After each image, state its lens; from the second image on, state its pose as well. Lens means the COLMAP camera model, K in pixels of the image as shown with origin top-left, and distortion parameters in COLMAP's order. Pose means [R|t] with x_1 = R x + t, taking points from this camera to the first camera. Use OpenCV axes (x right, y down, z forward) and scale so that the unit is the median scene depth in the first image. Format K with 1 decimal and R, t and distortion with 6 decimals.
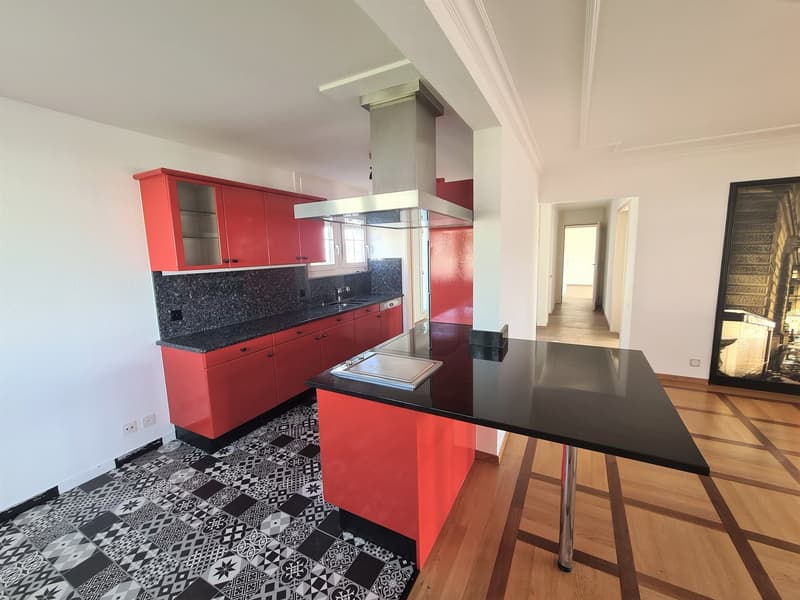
lens RADIAL K [[329.9, 0, 402.1], [0, 329.9, 296.7], [0, 0, 1]] dist [0.000488, 0.000068]
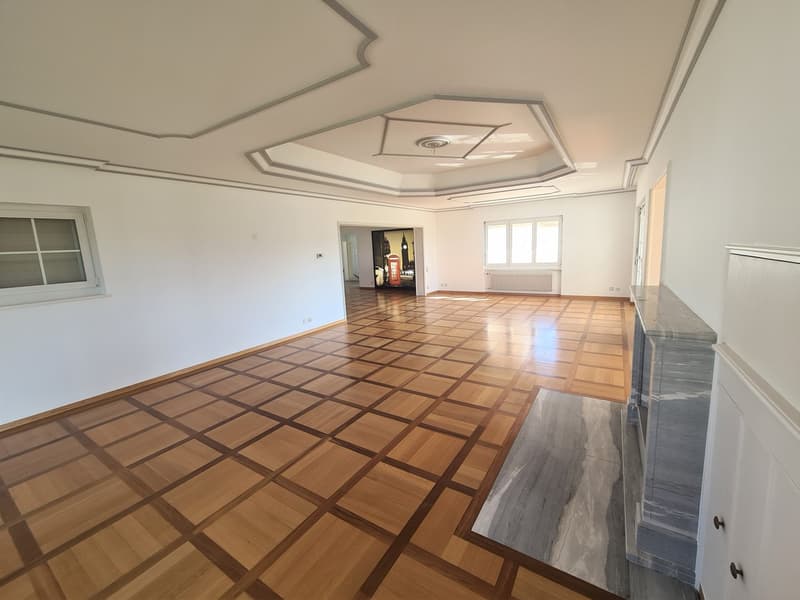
lens RADIAL K [[329.9, 0, 402.1], [0, 329.9, 296.7], [0, 0, 1]] dist [0.000488, 0.000068]
pose [[0.995867, -0.010990, -0.090159, 1.655811], [0.011222, 0.999935, 0.002063, 0.375442], [0.090130, -0.003067, 0.995925, -2.620895]]
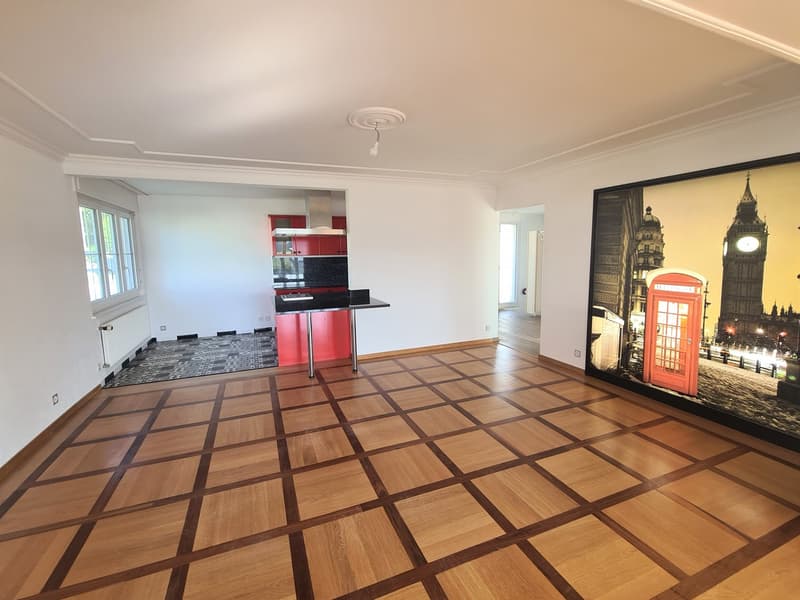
lens RADIAL K [[363.3, 0, 399.9], [0, 363.3, 298.4], [0, 0, 1]] dist [0.001212, 0.000186]
pose [[0.763175, 0.094768, -0.639205, 1.312219], [-0.090419, 0.995117, 0.039581, 0.026586], [0.639834, 0.027589, 0.768018, -0.339797]]
